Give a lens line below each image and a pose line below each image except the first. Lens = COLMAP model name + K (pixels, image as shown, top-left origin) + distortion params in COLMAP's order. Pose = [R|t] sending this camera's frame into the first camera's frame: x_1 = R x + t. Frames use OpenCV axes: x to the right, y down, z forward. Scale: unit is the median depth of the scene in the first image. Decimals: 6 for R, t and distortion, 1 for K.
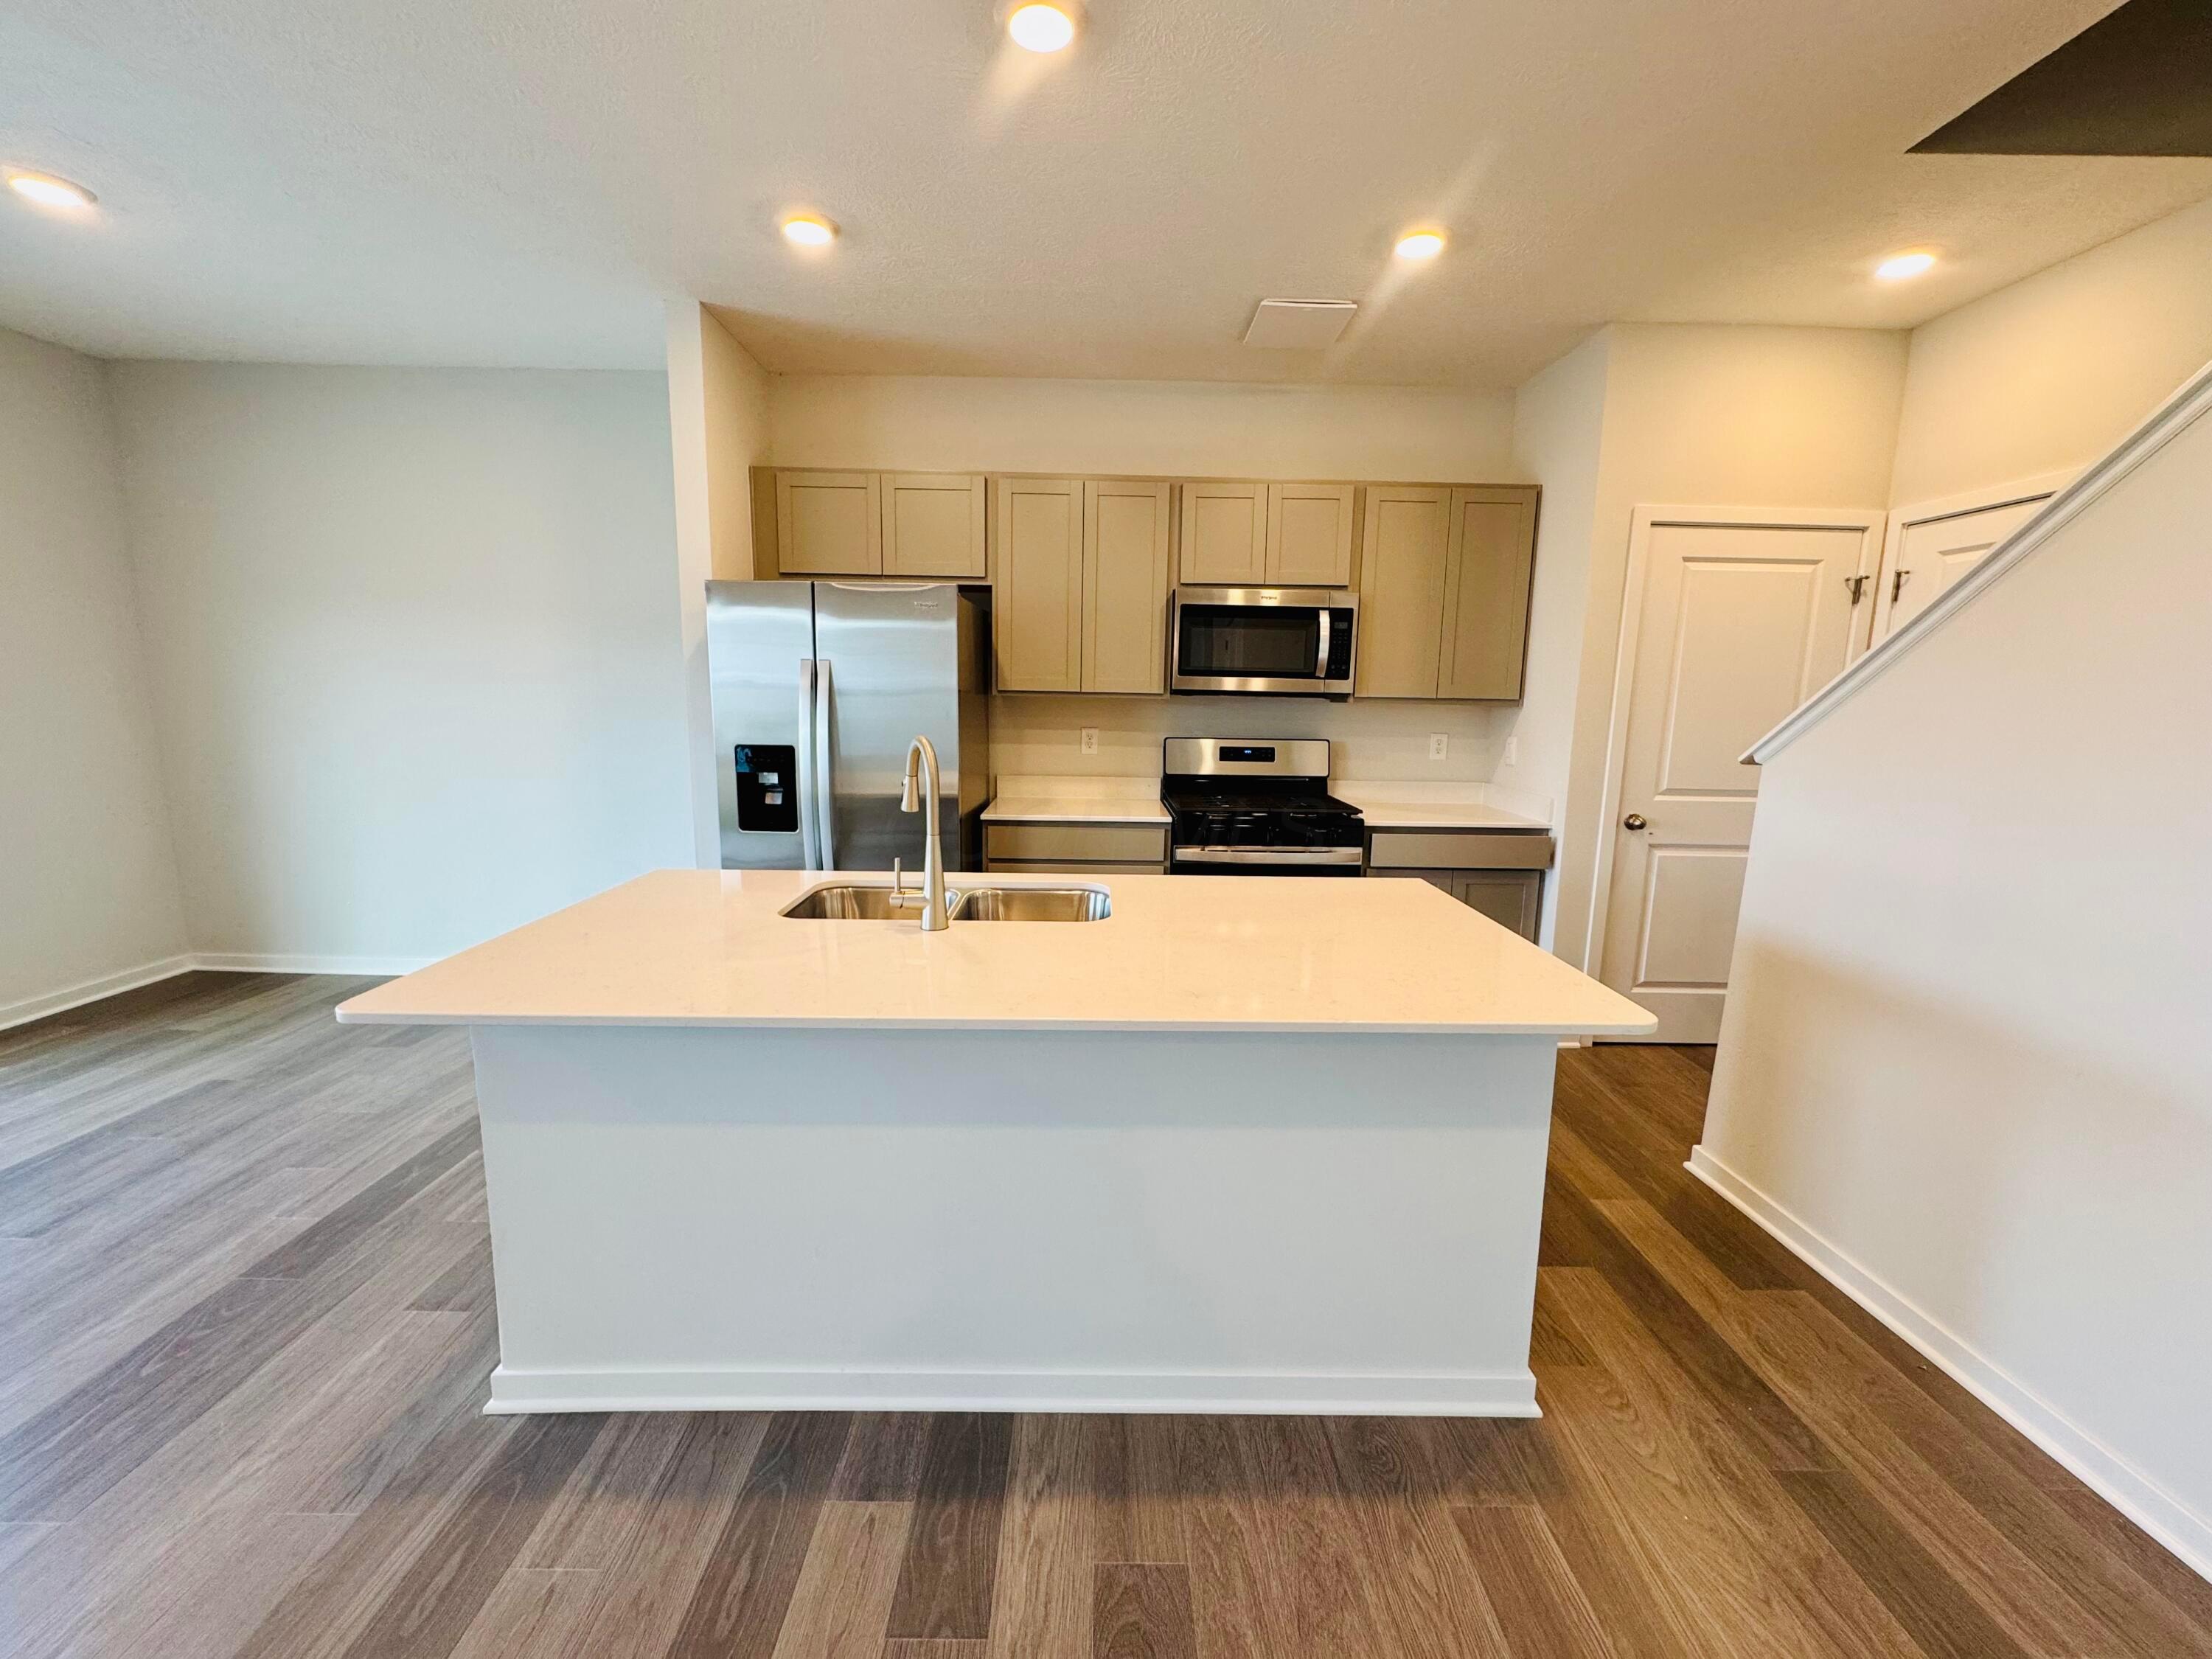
lens RADIAL K [[885.4, 0, 1104.9], [0, 885.4, 823.4], [0, 0, 1]] dist [-0.003793, 0.000844]
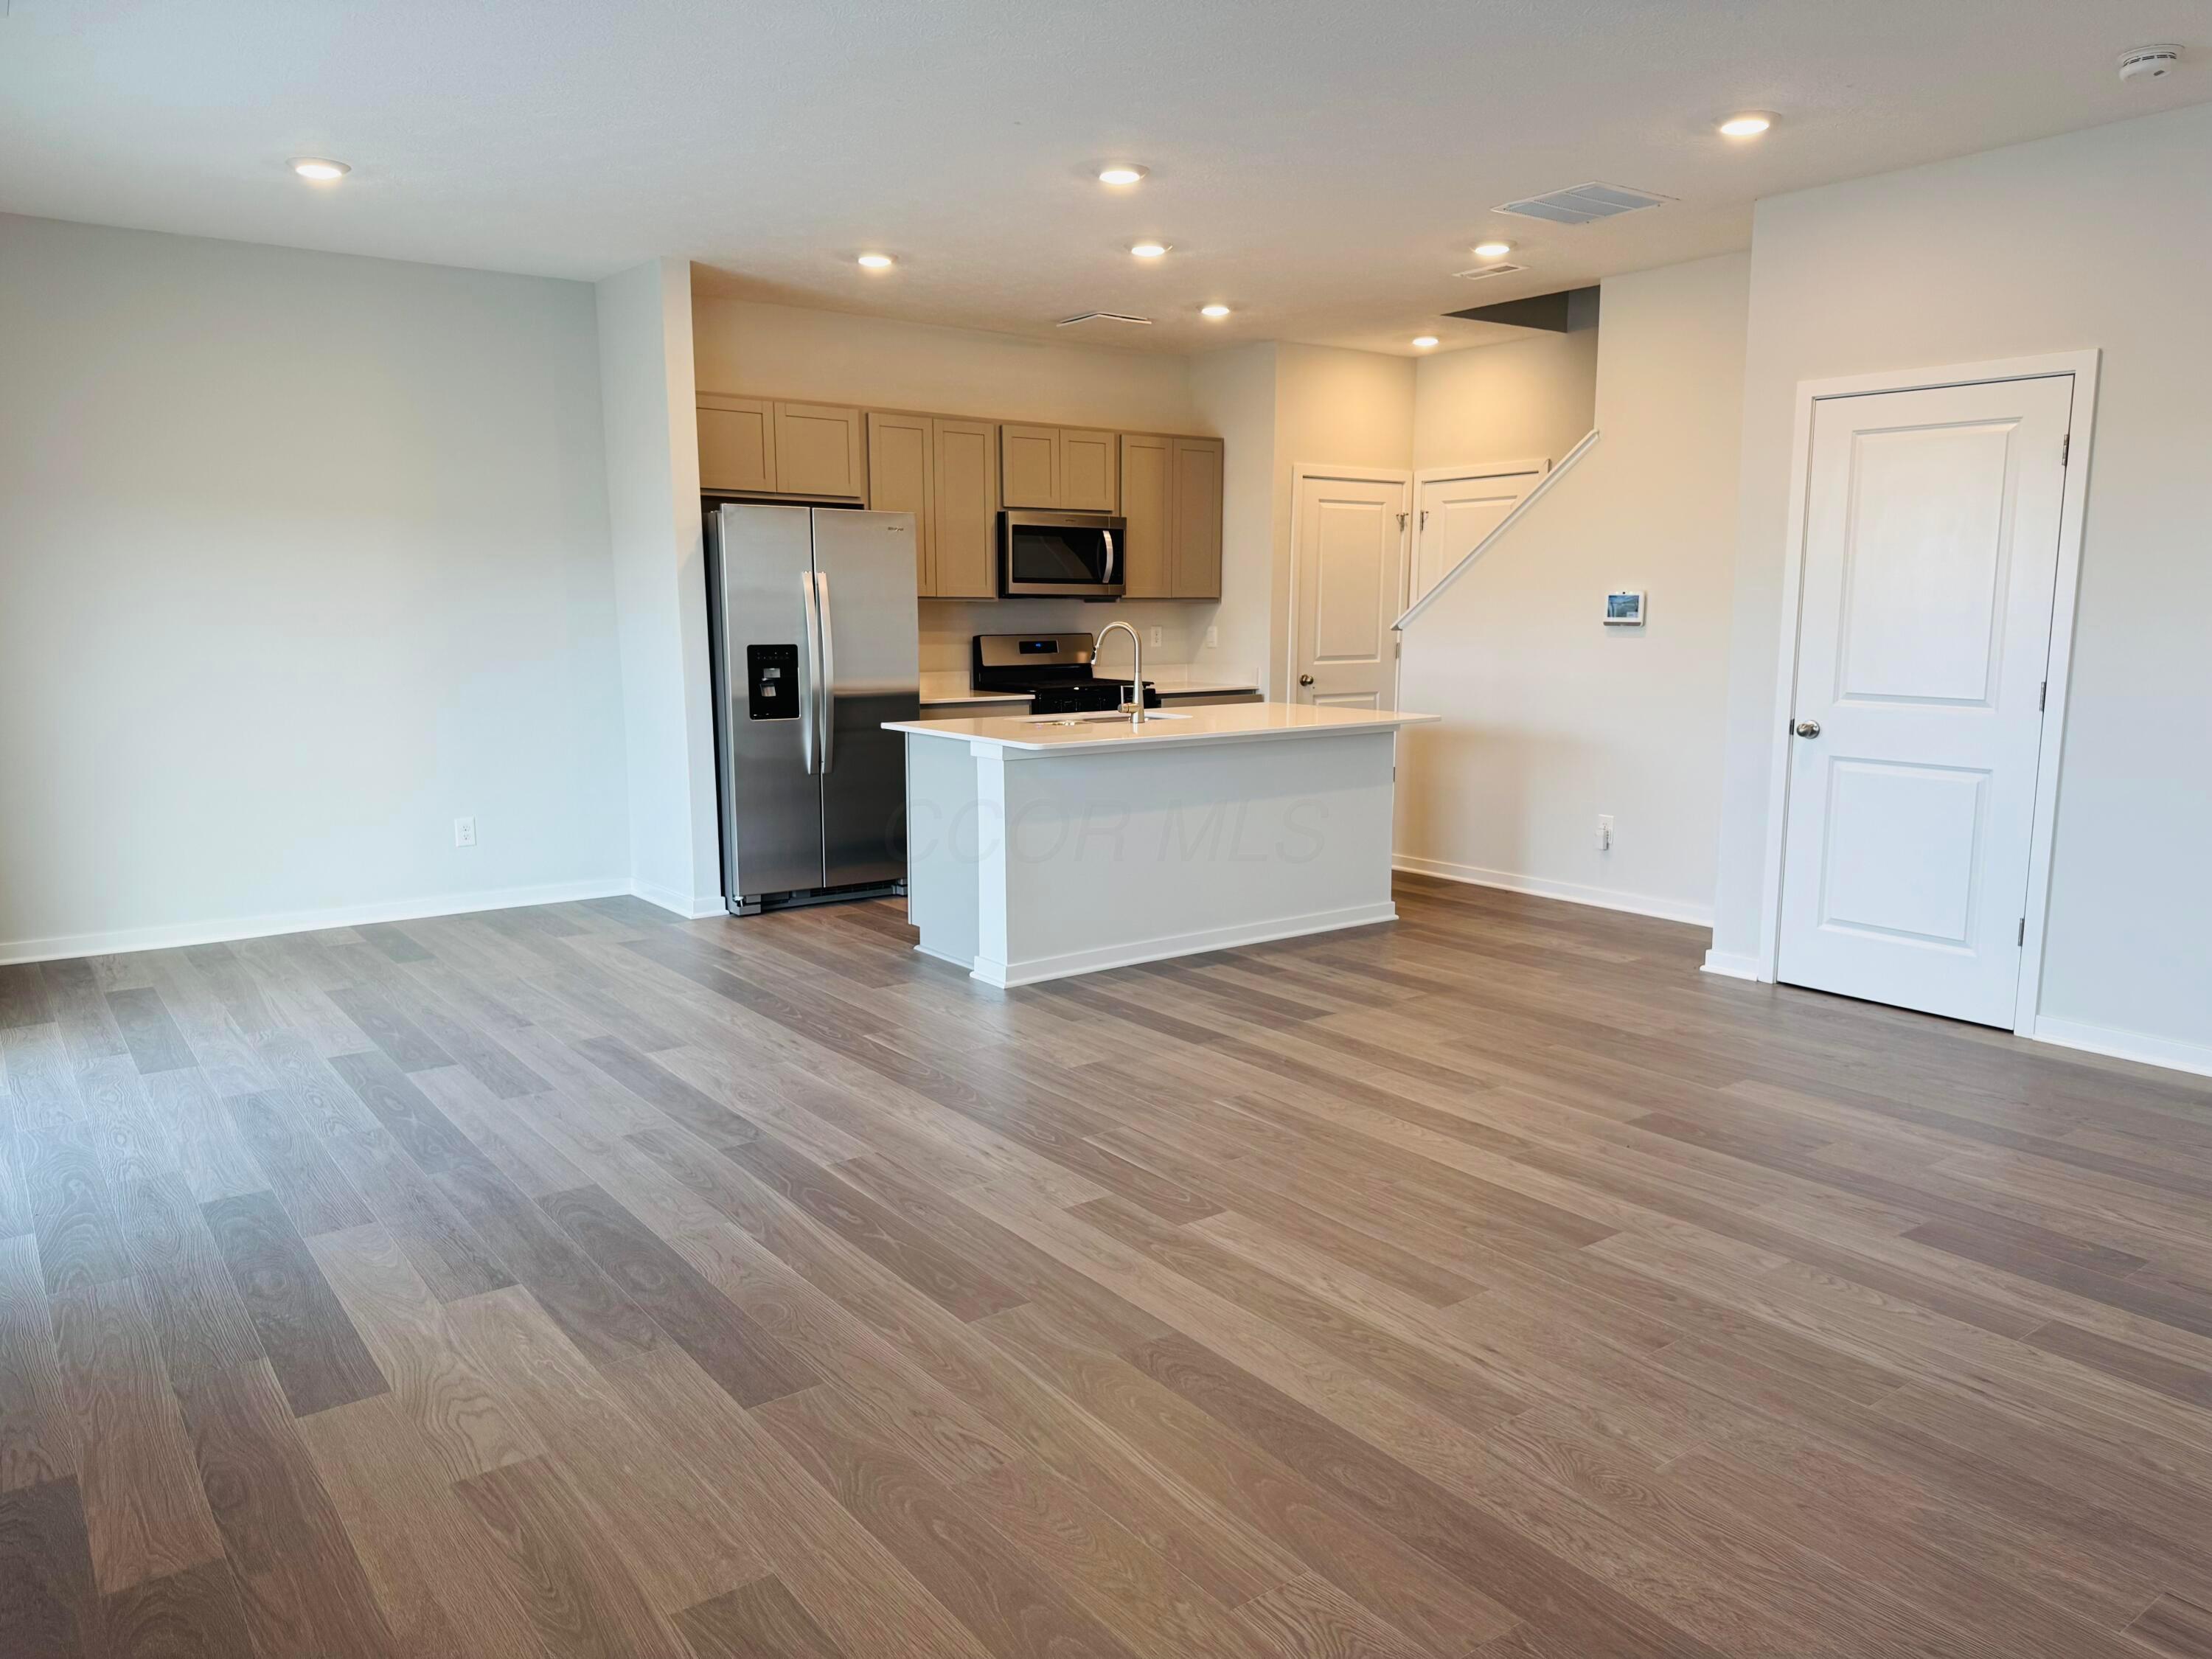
lens RADIAL K [[1554.4, 0, 1100.9], [0, 1554.4, 839.7], [0, 0, 1]] dist [0.064630, -0.075083]
pose [[0.808086, -0.106096, 0.579431, -1.188624], [0.100408, 0.994060, 0.041986, 0.118497], [-0.580444, 0.024251, 0.813939, -0.884230]]
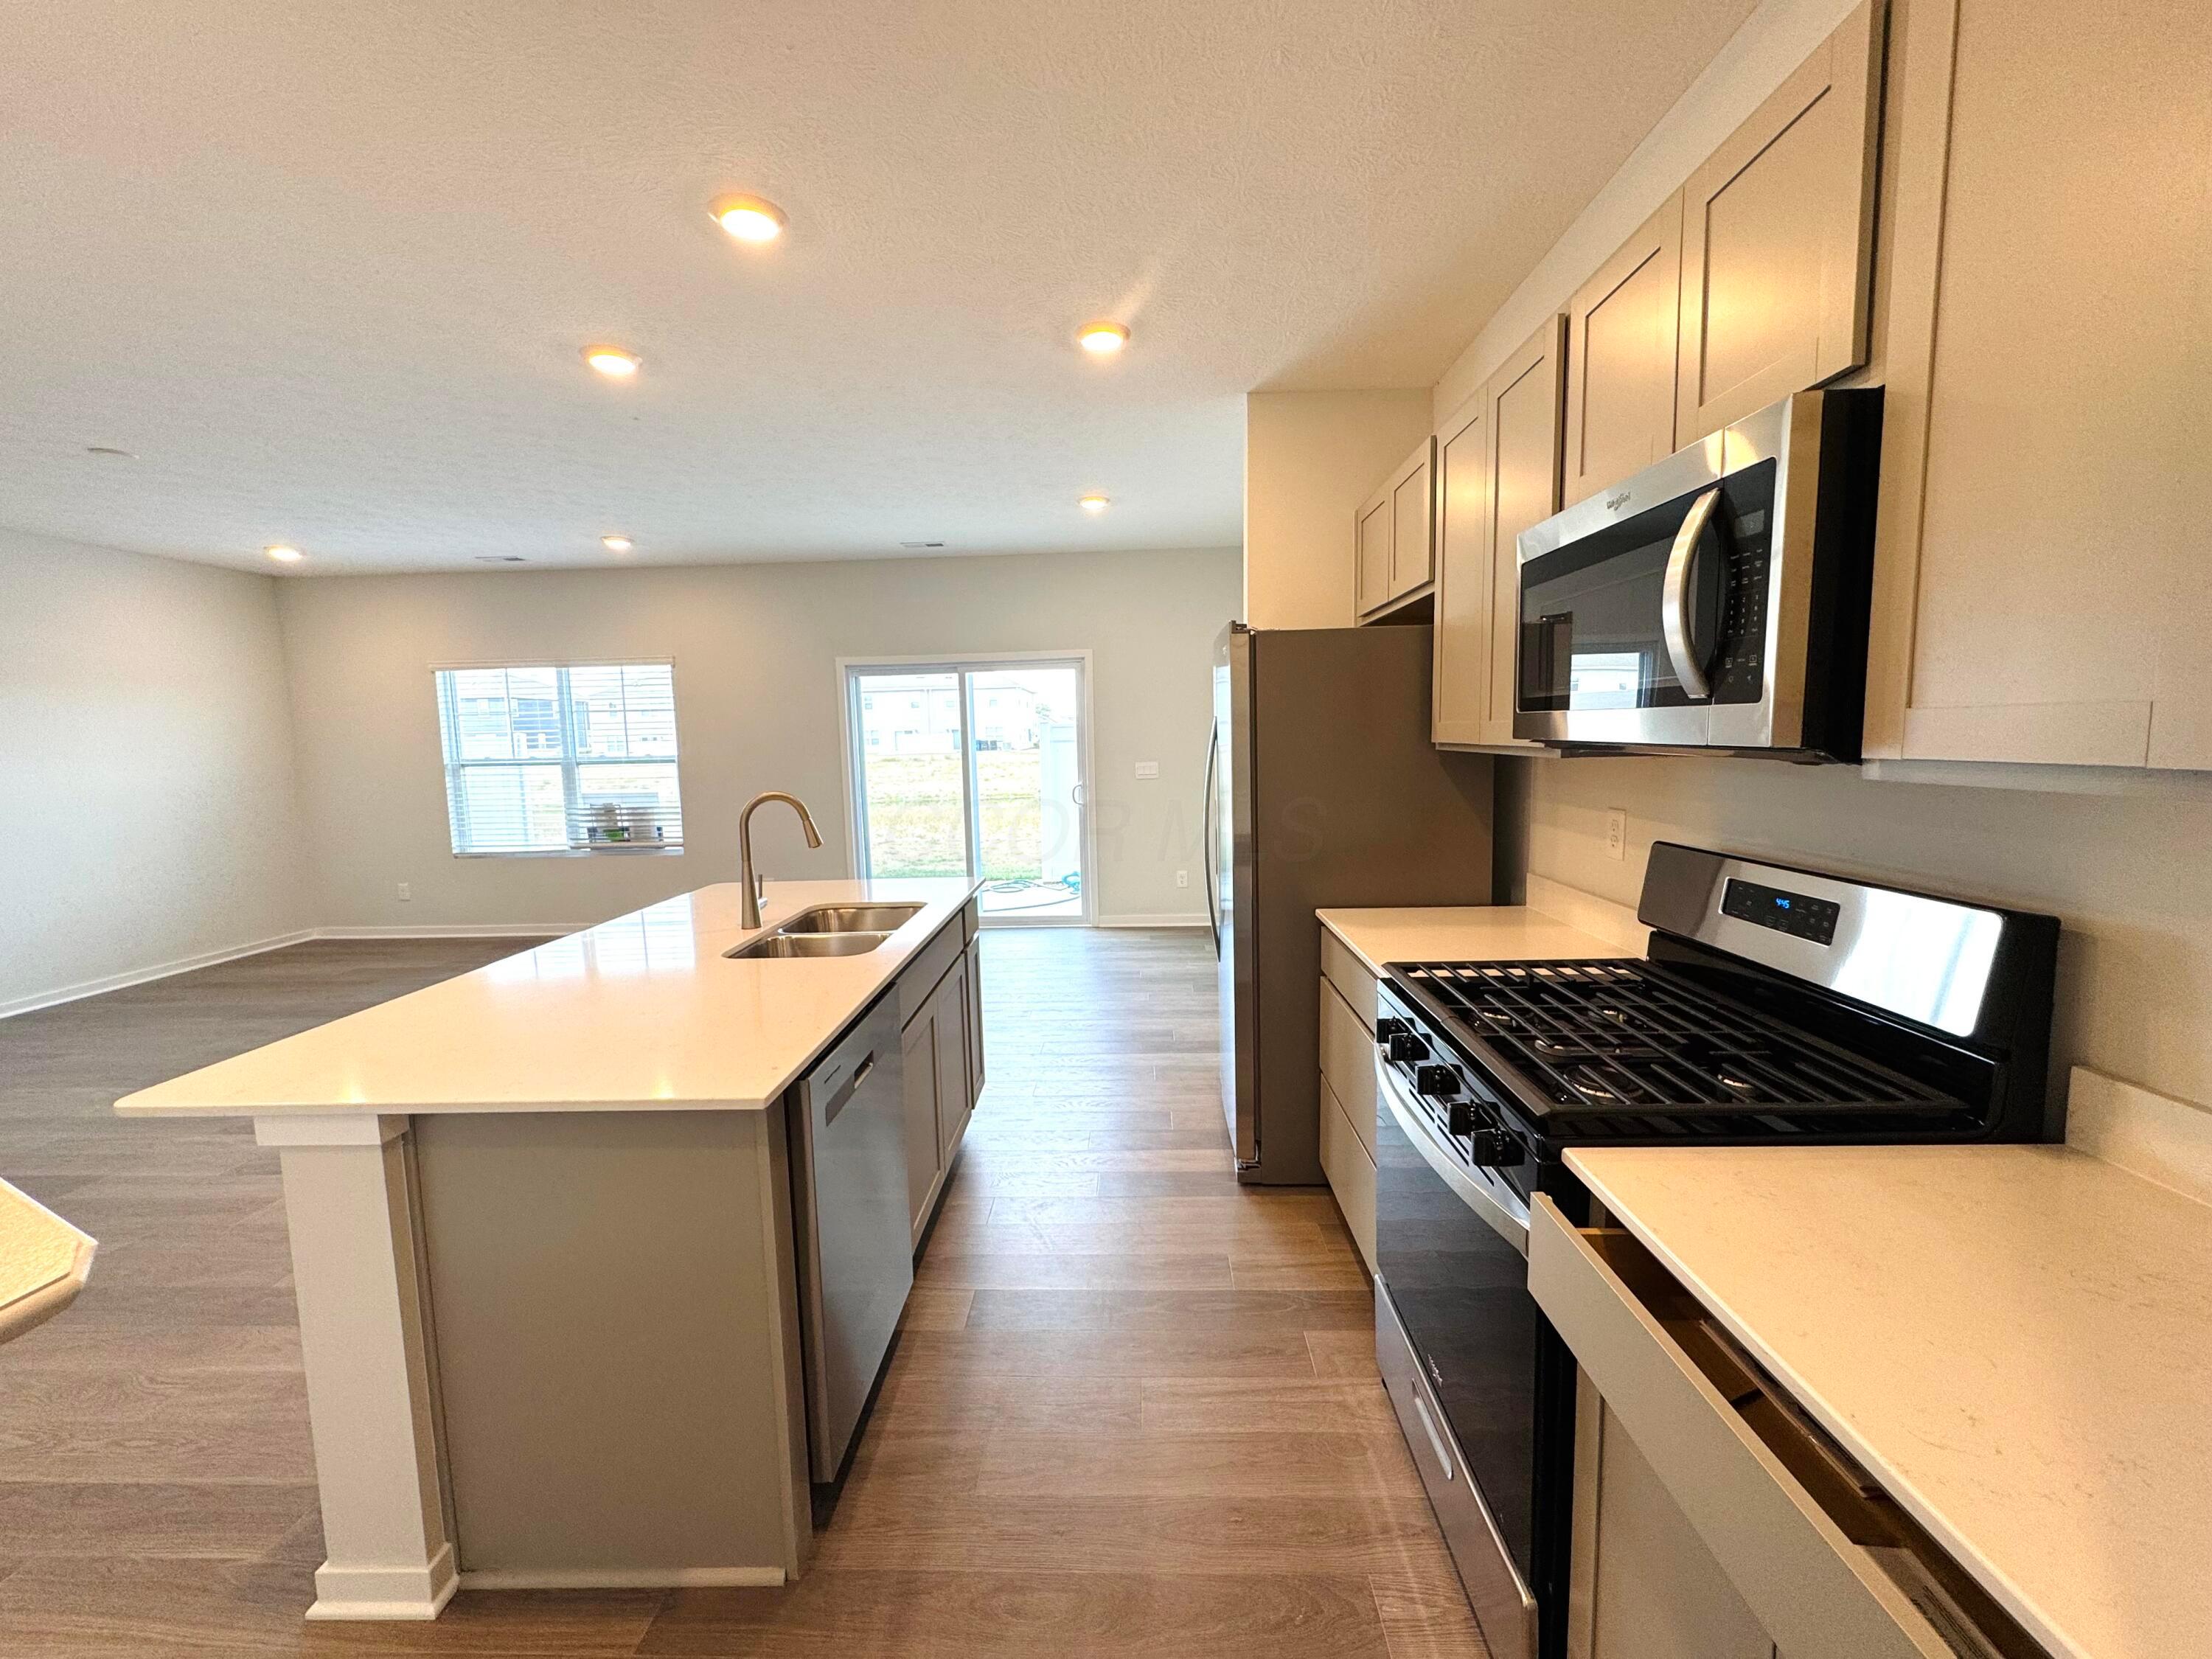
lens RADIAL K [[885.4, 0, 1091.7], [0, 885.4, 829.8], [0, 0, 1]] dist [-0.003793, 0.000844]
pose [[-0.050944, 0.093968, -0.994271, 0.641602], [-0.124177, 0.987242, 0.099666, -0.132824], [0.990951, 0.128543, -0.038625, 0.849261]]
